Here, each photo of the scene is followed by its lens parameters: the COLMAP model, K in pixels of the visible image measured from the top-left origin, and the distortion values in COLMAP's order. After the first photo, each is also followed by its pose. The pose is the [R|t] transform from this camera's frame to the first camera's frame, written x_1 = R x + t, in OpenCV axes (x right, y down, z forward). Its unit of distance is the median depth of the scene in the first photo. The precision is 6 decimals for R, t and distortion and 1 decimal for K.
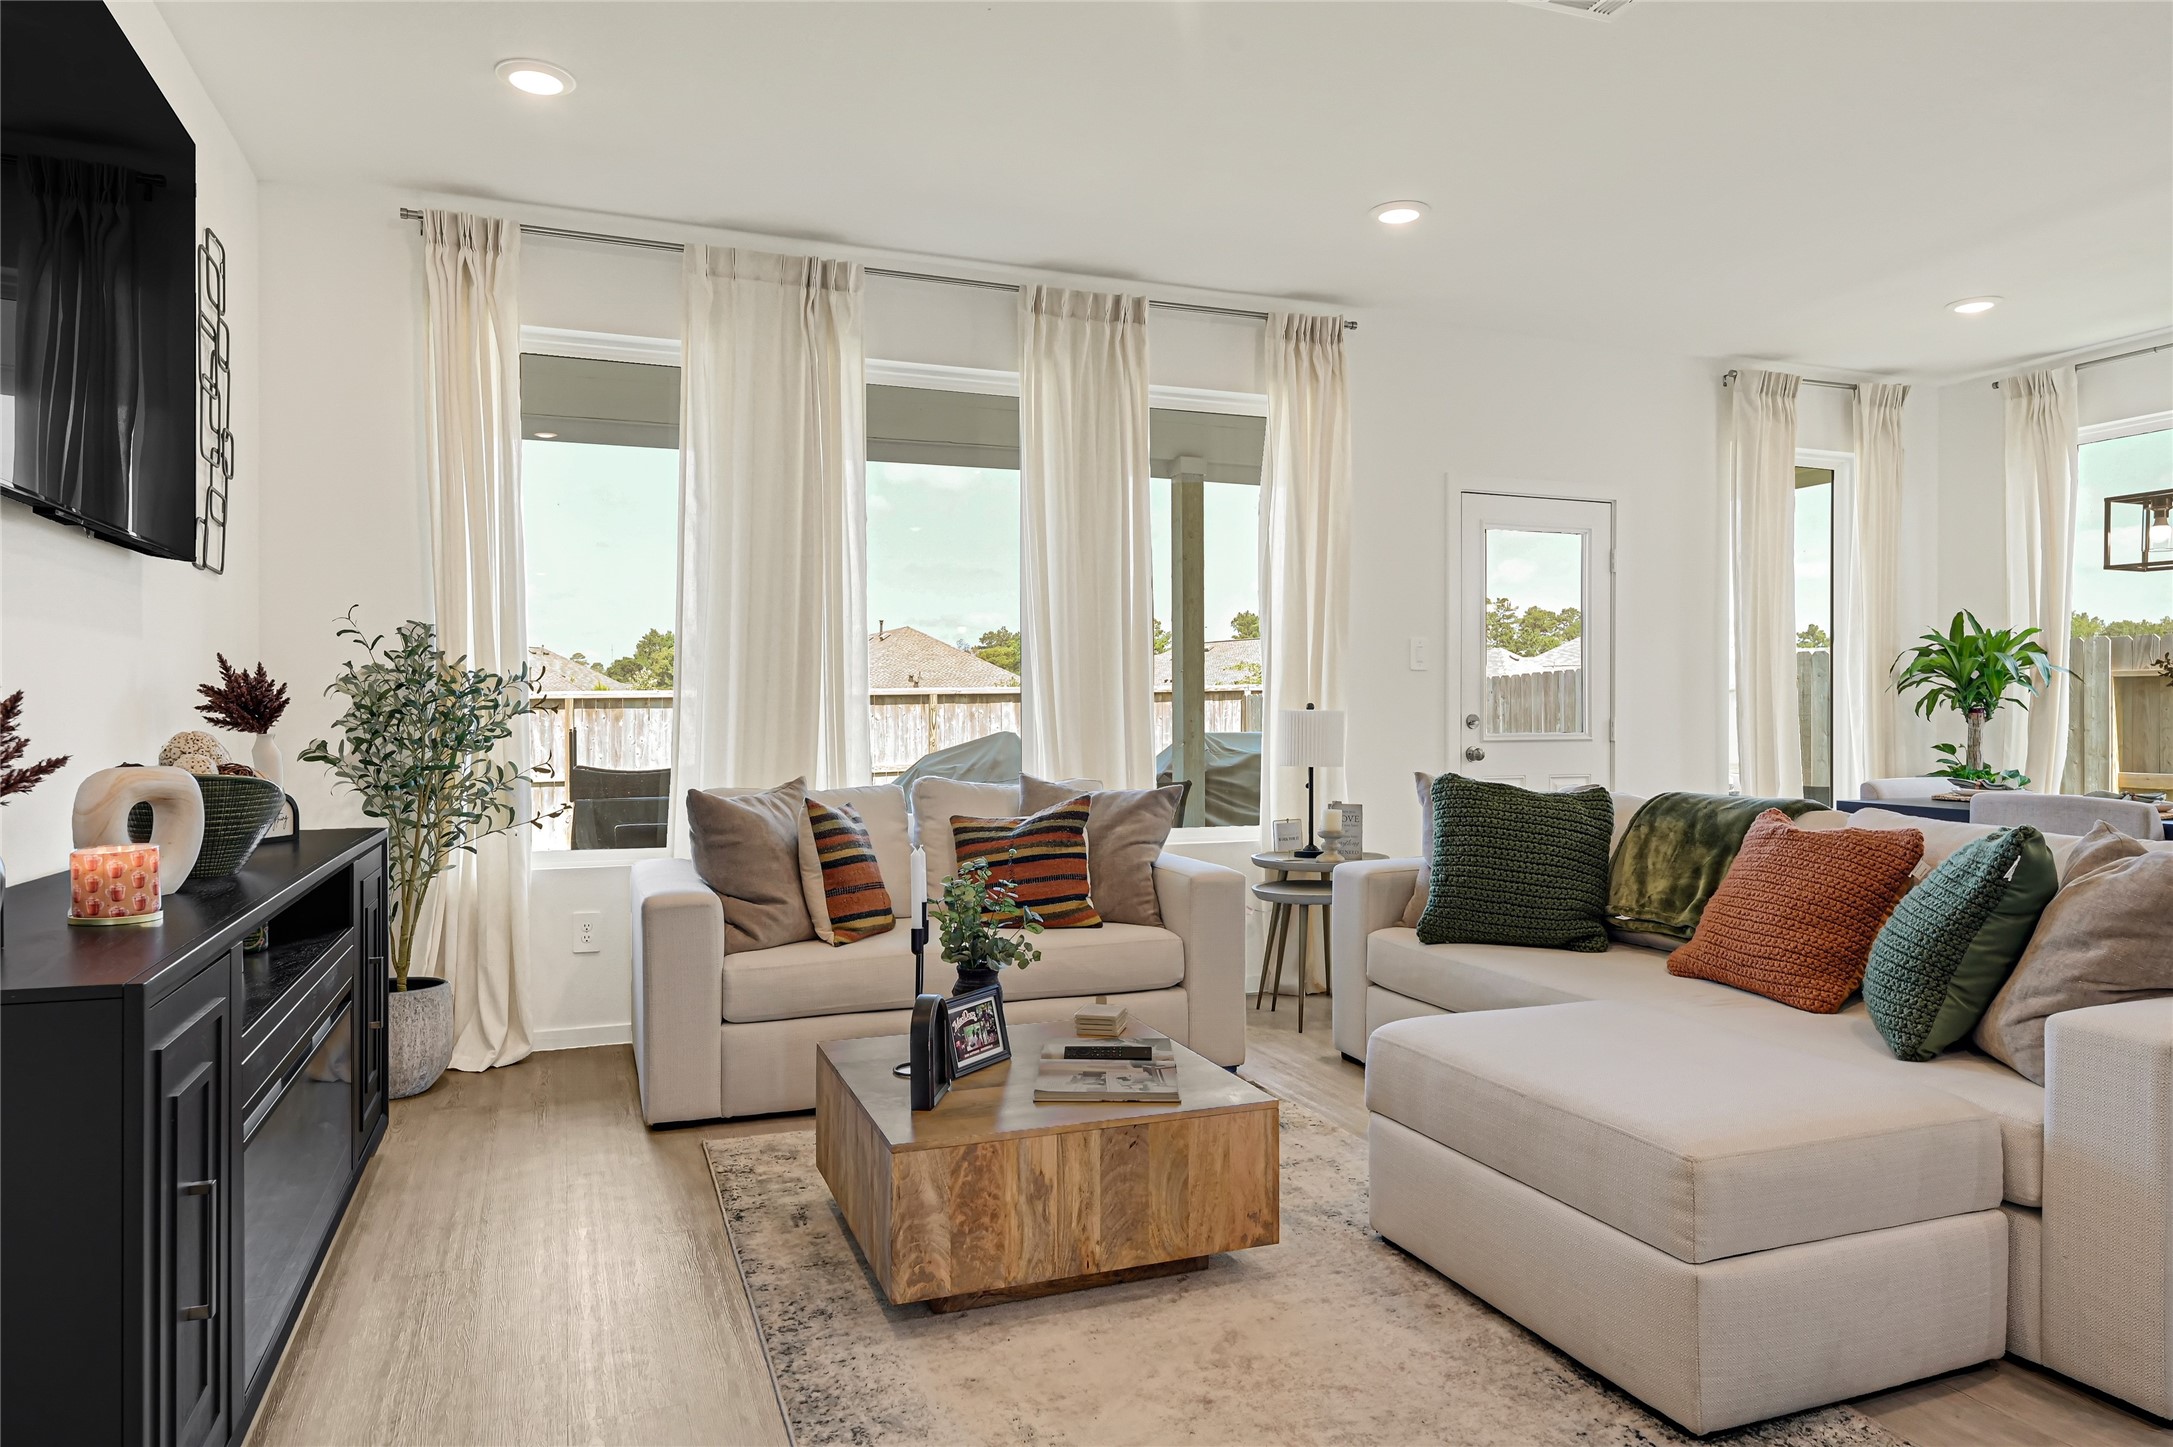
lens RADIAL K [[1344.7, 0, 1086.5], [0, 1344.7, 723.5], [0, 0, 1]] dist [0.002342, 0.000782]
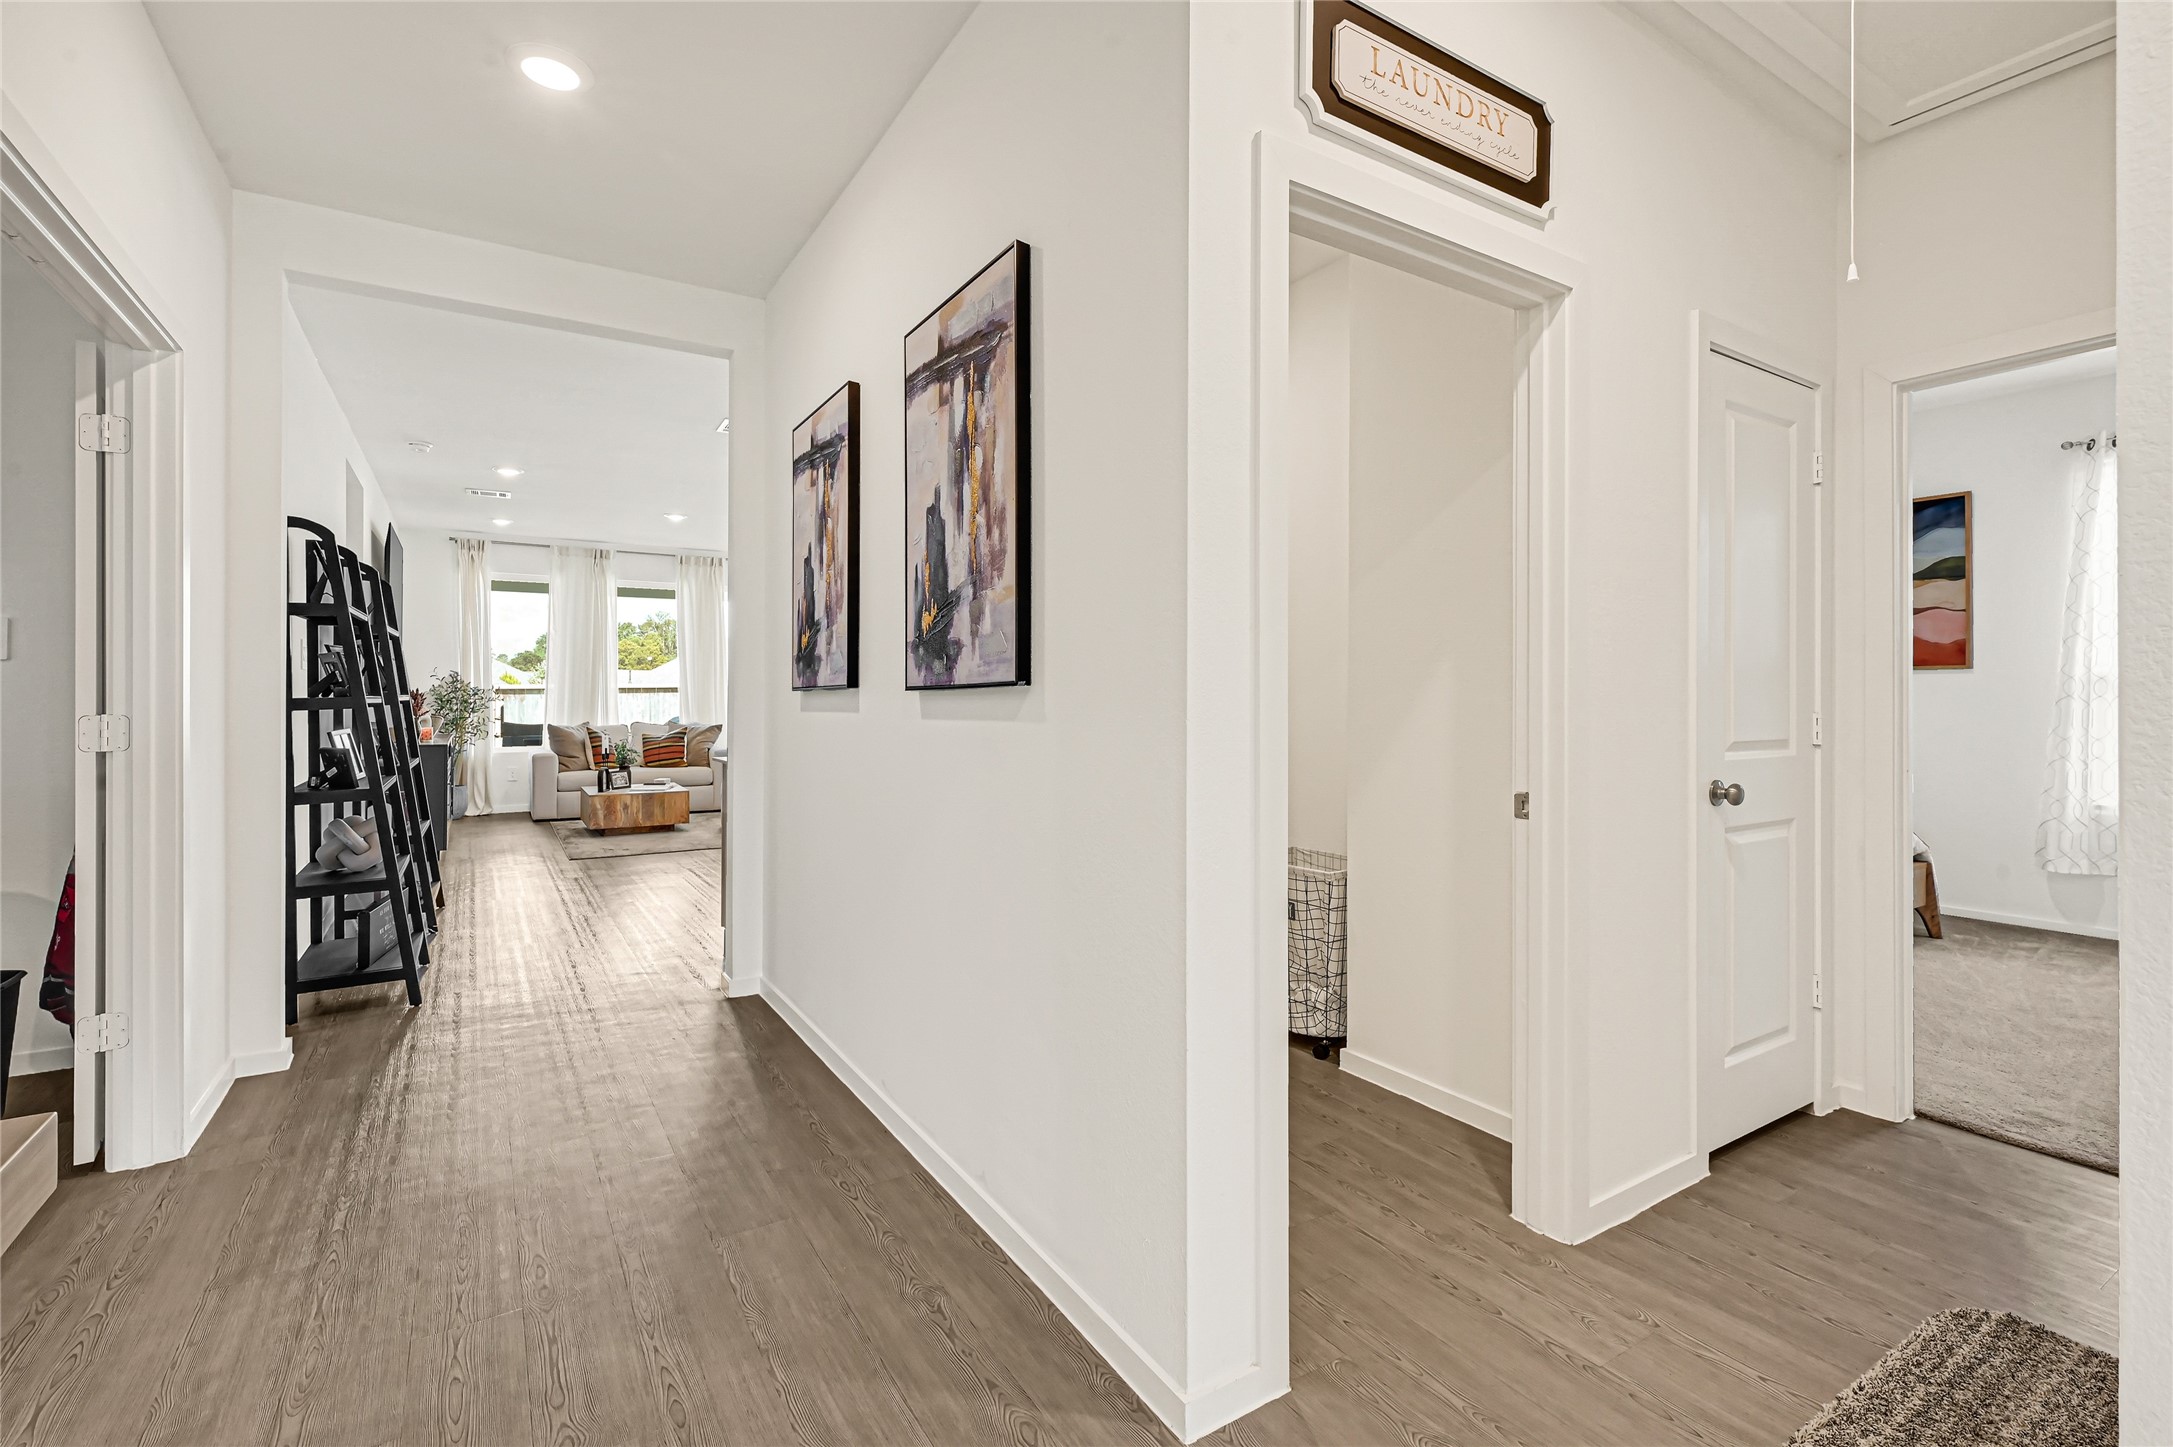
lens RADIAL K [[980.4, 0, 1093.8], [0, 980.4, 691.2], [0, 0, 1]] dist [0.001914, -0.000281]
pose [[0.981233, 0.003433, 0.192798, 0.492360], [-0.001220, 0.999932, -0.011596, -0.004917], [-0.192824, 0.011143, 0.981170, -1.440952]]
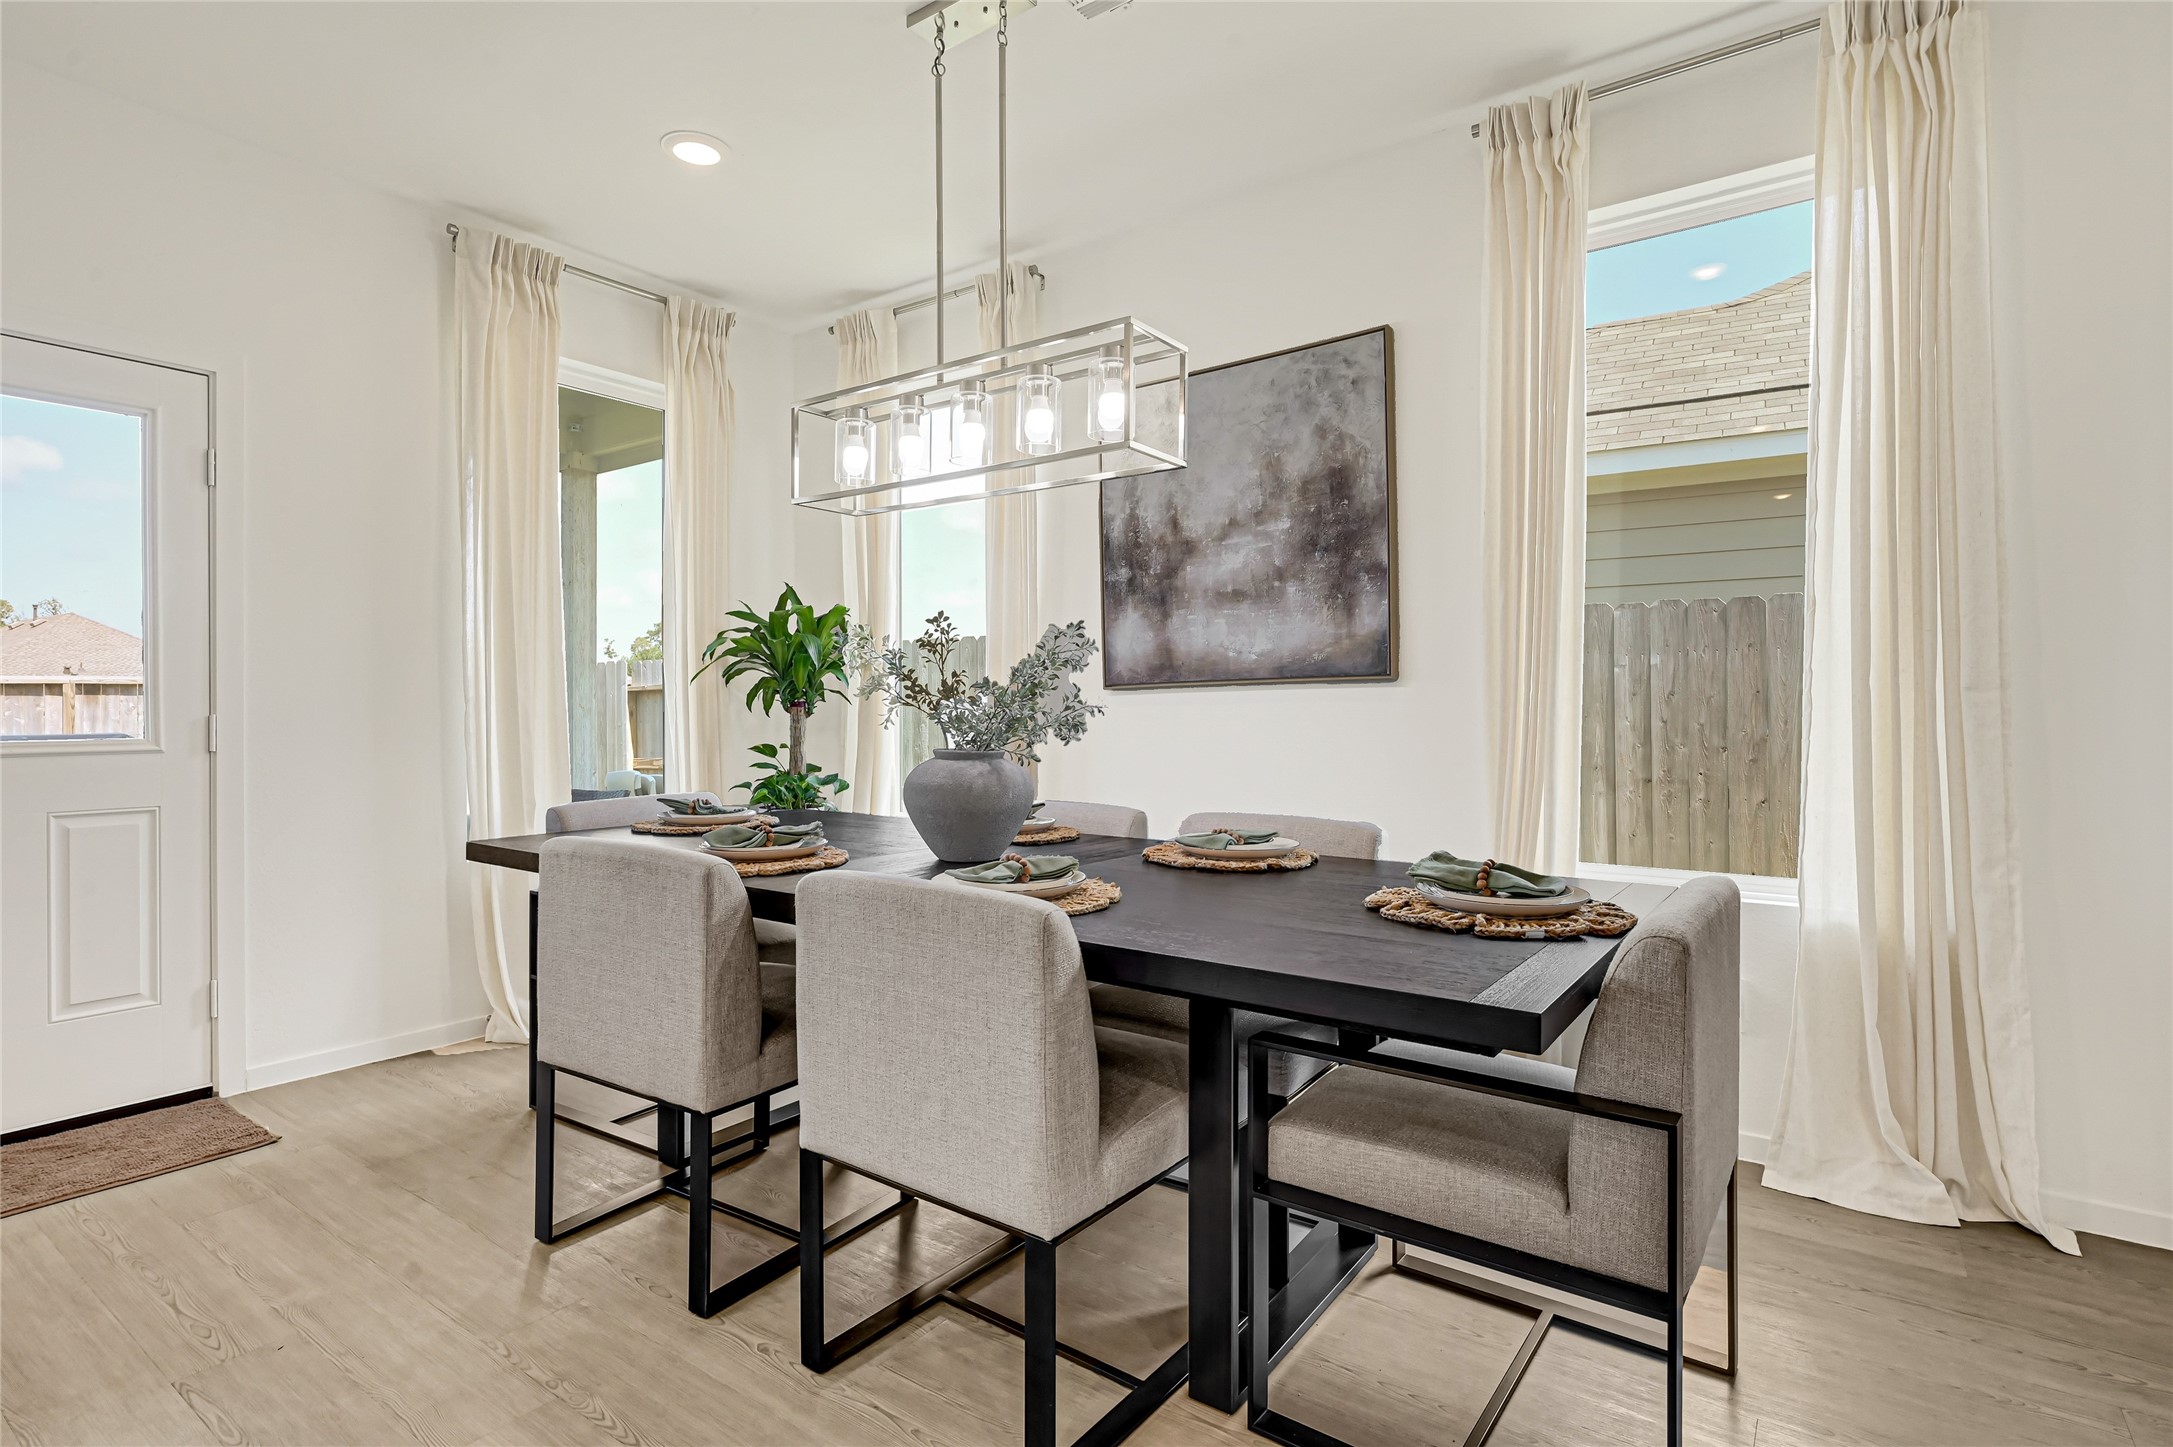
lens RADIAL K [[1066.8, 0, 1088.5], [0, 1066.8, 712.3], [0, 0, 1]] dist [-0.002065, -0.000294]
pose [[0.836678, -0.003026, 0.547687, 0.637350], [0.005140, 0.999984, -0.002327, -0.003006], [-0.547671, 0.004762, 0.836680, 0.488244]]
